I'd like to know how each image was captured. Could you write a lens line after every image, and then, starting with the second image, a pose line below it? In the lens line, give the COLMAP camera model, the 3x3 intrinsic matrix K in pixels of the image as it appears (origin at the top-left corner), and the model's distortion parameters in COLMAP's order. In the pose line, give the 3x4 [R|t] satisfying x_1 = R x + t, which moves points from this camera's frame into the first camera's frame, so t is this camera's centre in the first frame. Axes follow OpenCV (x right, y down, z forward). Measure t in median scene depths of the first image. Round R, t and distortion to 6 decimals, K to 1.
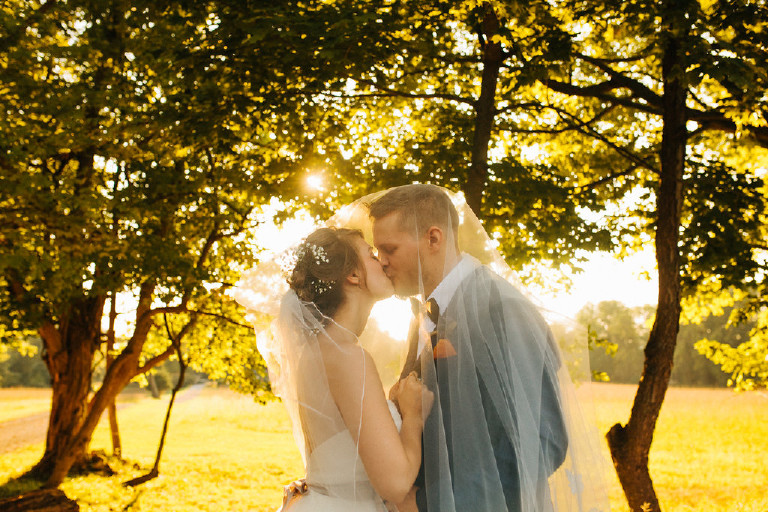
lens RADIAL K [[787.4, 0, 368.2], [0, 787.4, 267.1], [0, 0, 1]] dist [-0.006728, 0.006175]
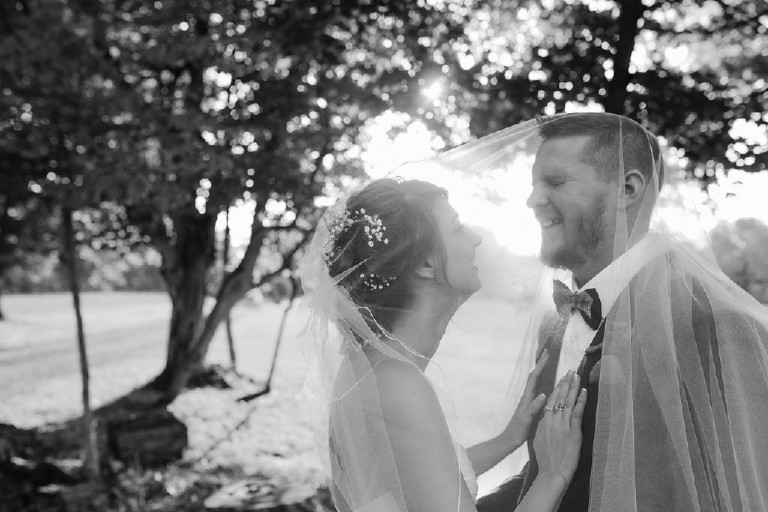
lens RADIAL K [[787.4, 0, 368.2], [0, 787.4, 267.1], [0, 0, 1]] dist [-0.006728, 0.006175]
pose [[0.989089, 0.021488, -0.145742, -0.001258], [-0.004915, 0.993567, 0.113138, -0.008367], [0.147235, -0.111187, 0.982832, 0.049553]]
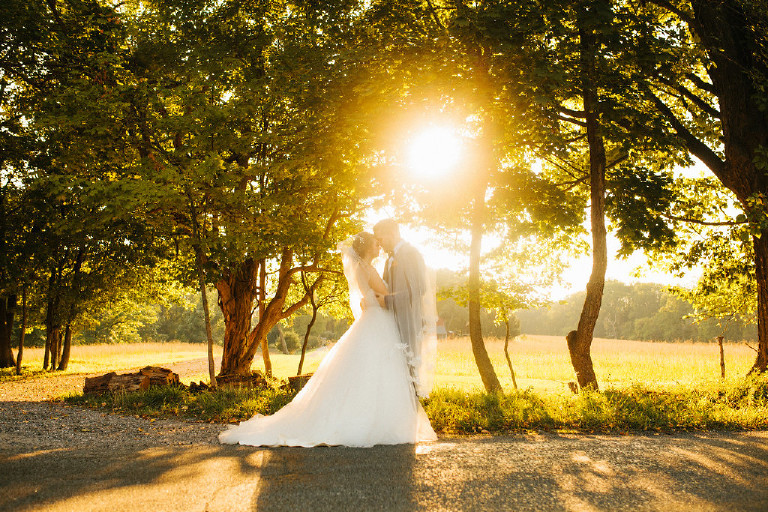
lens RADIAL K [[787.4, 0, 368.2], [0, 787.4, 267.1], [0, 0, 1]] dist [-0.006728, 0.006175]
pose [[0.987863, -0.009703, -0.155023, 0.086772], [0.015824, 0.999141, 0.038298, -0.002401], [0.154518, -0.040287, 0.987168, -0.413372]]
